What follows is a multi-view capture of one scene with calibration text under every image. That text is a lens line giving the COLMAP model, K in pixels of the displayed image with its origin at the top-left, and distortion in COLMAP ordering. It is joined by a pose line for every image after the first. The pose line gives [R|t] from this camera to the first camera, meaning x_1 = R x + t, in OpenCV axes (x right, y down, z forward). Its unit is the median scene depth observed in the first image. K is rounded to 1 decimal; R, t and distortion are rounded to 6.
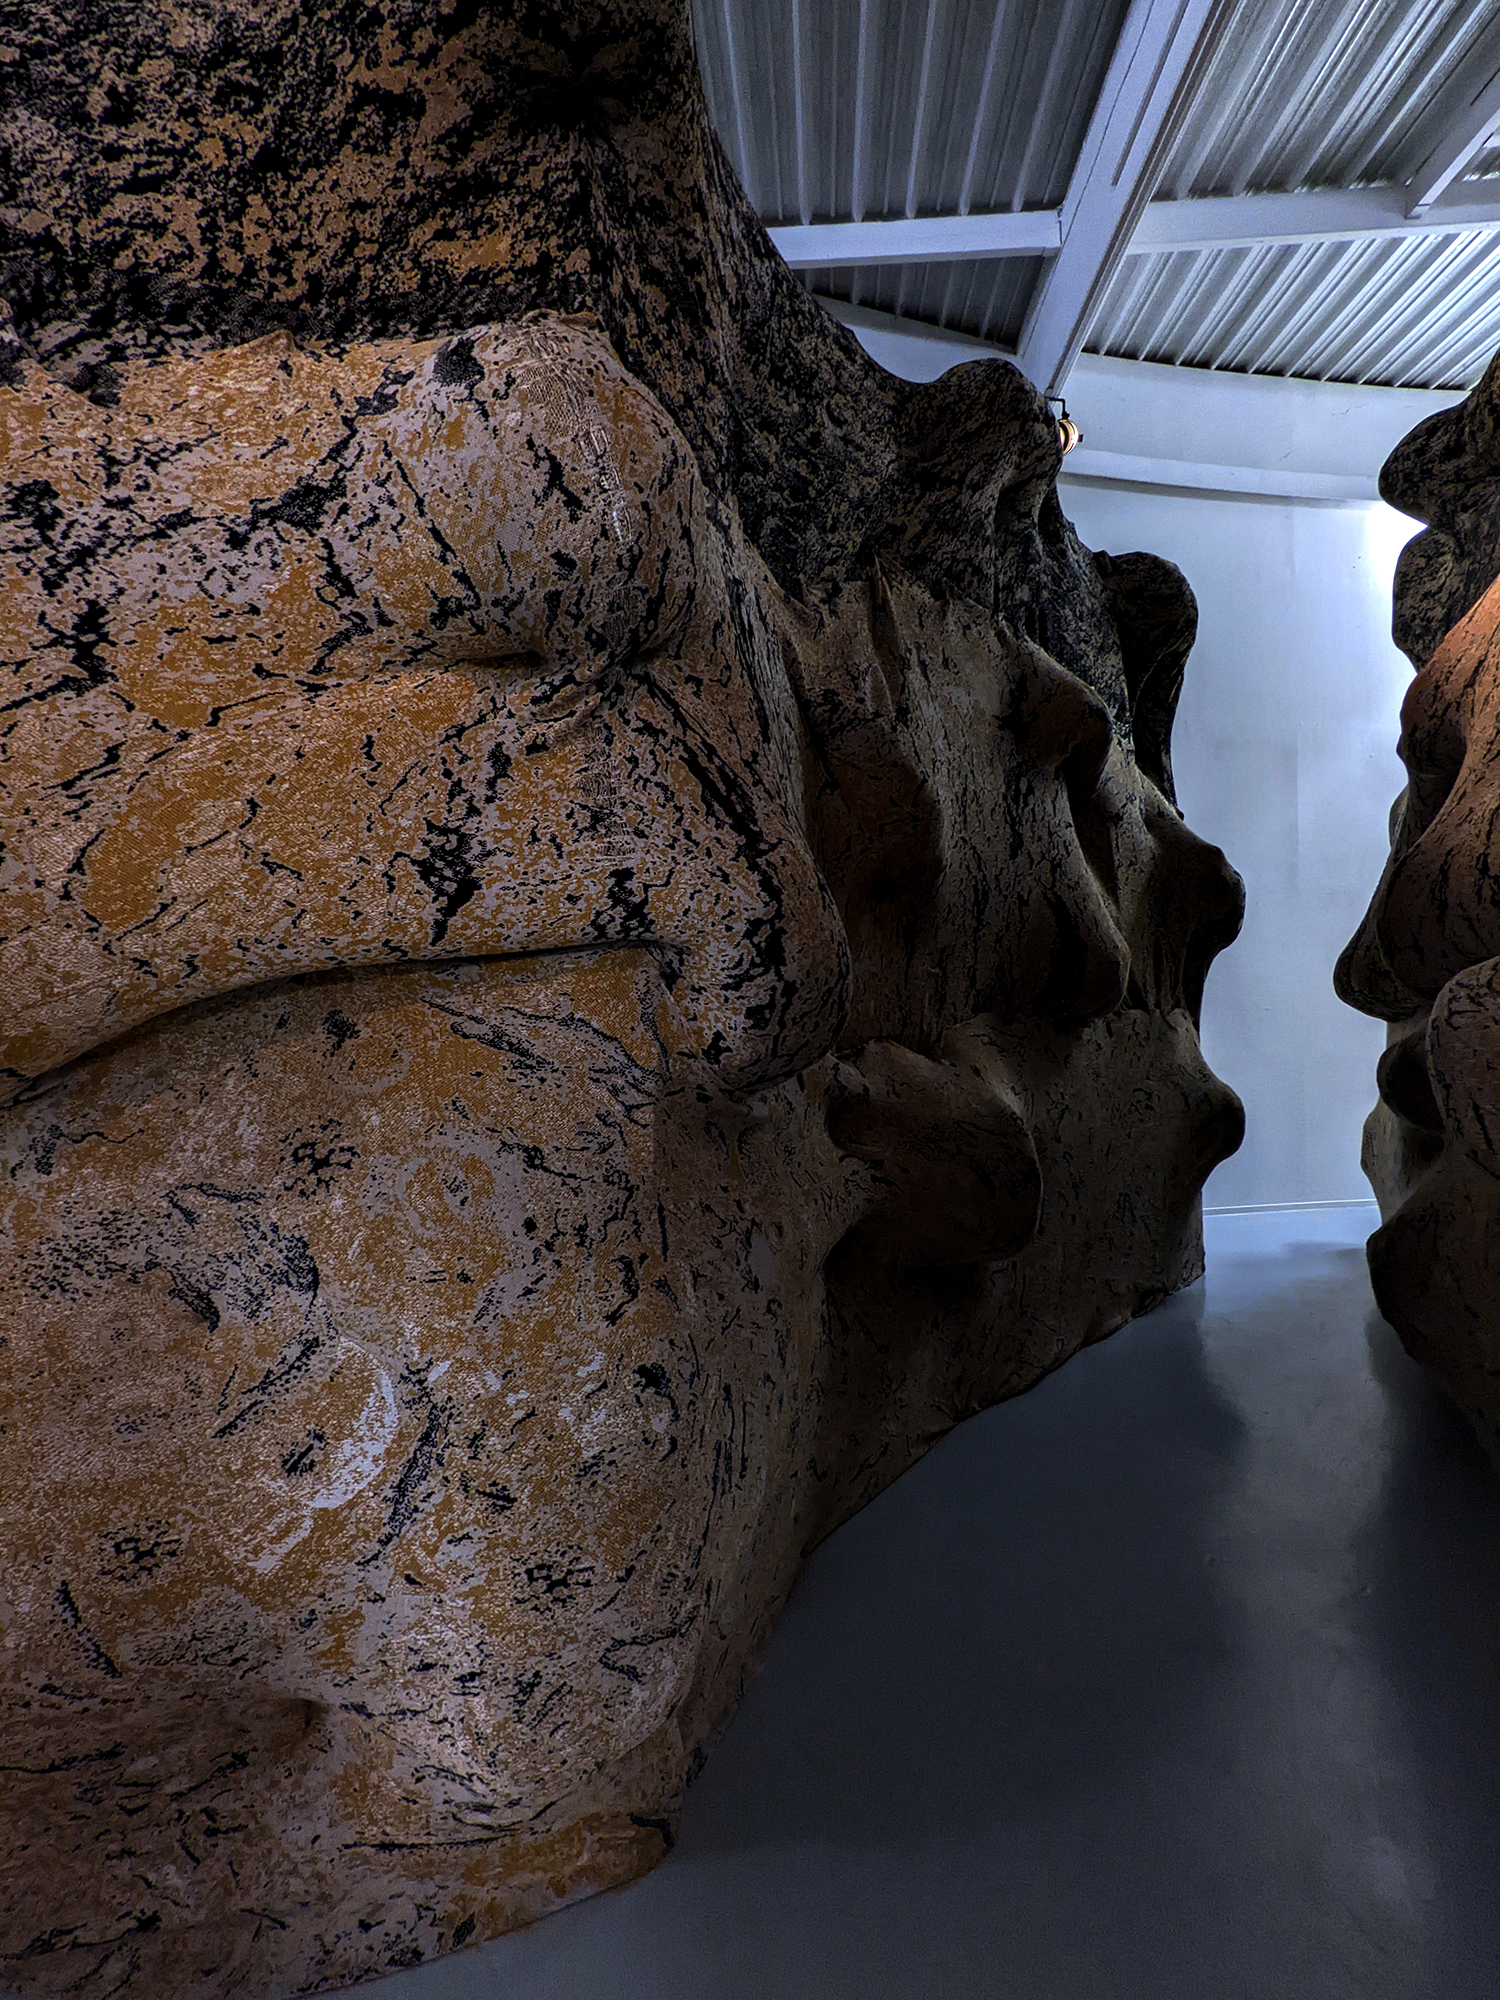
lens RADIAL K [[946.9, 0, 749.6], [0, 946.9, 991.6], [0, 0, 1]] dist [0.001474, -0.001069]
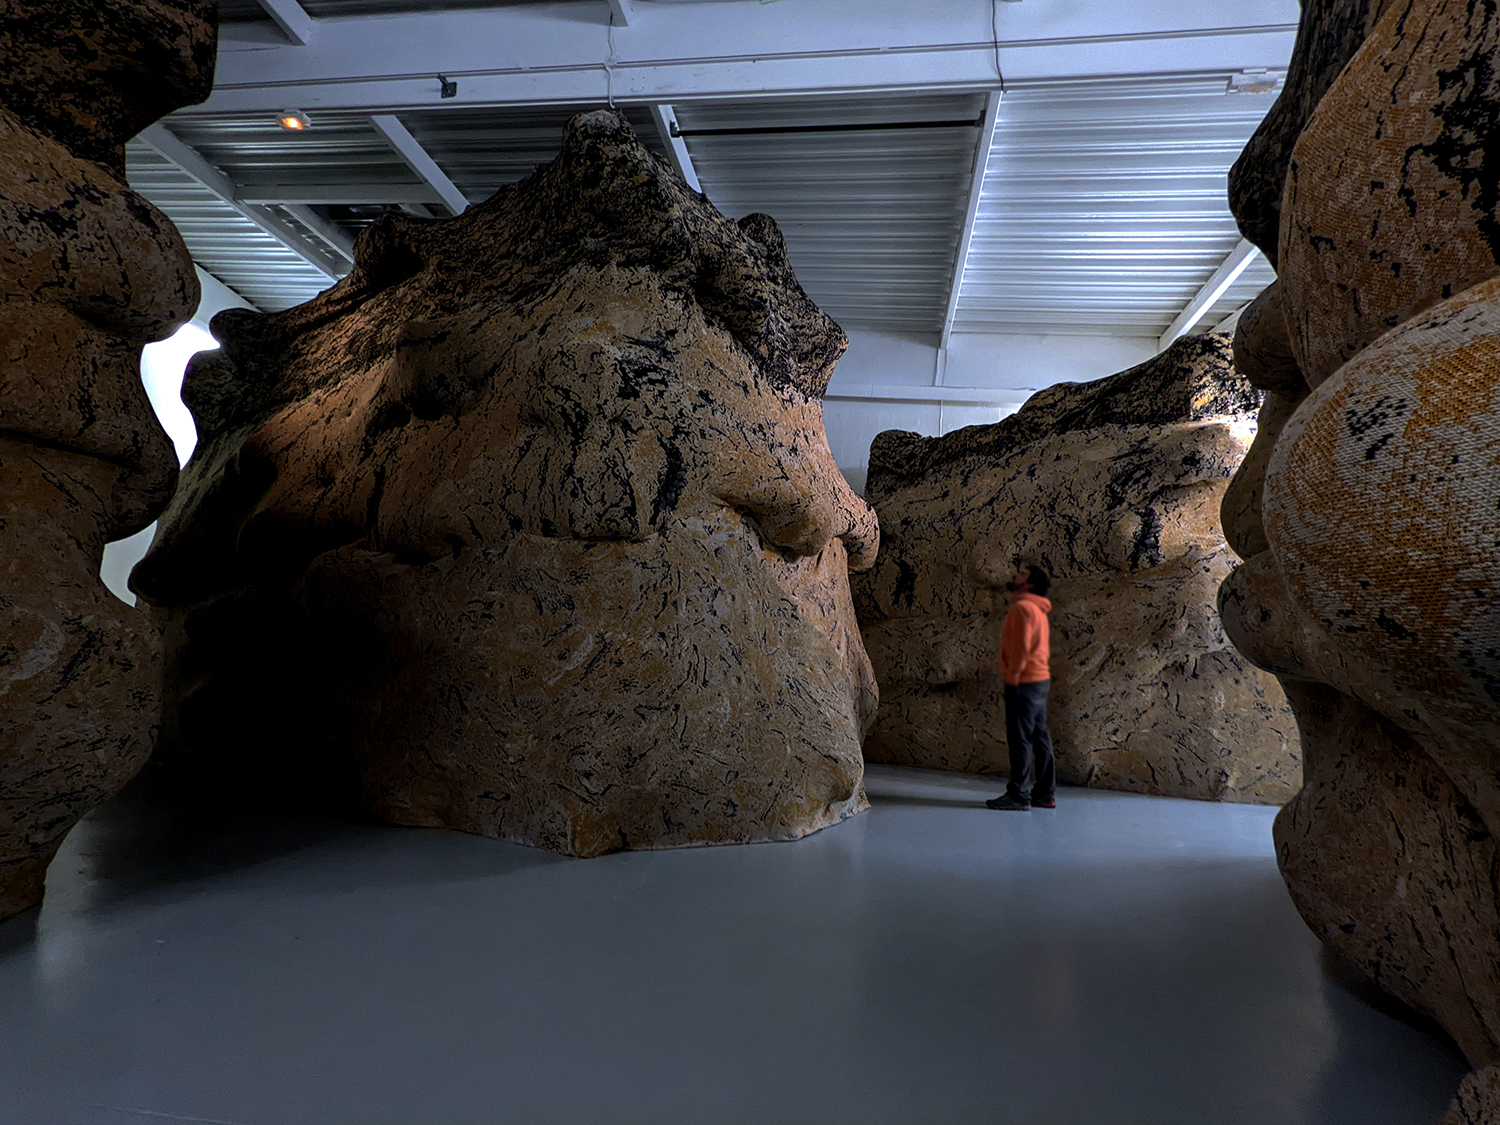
lens RADIAL K [[710.2, 0, 749.5], [0, 710.2, 562.7], [0, 0, 1]] dist [0.001474, -0.001069]
pose [[0.092748, 0.169803, 0.981104, -1.789479], [-0.027280, 0.985415, -0.167970, 0.479096], [-0.995316, -0.011186, 0.096028, -0.734437]]
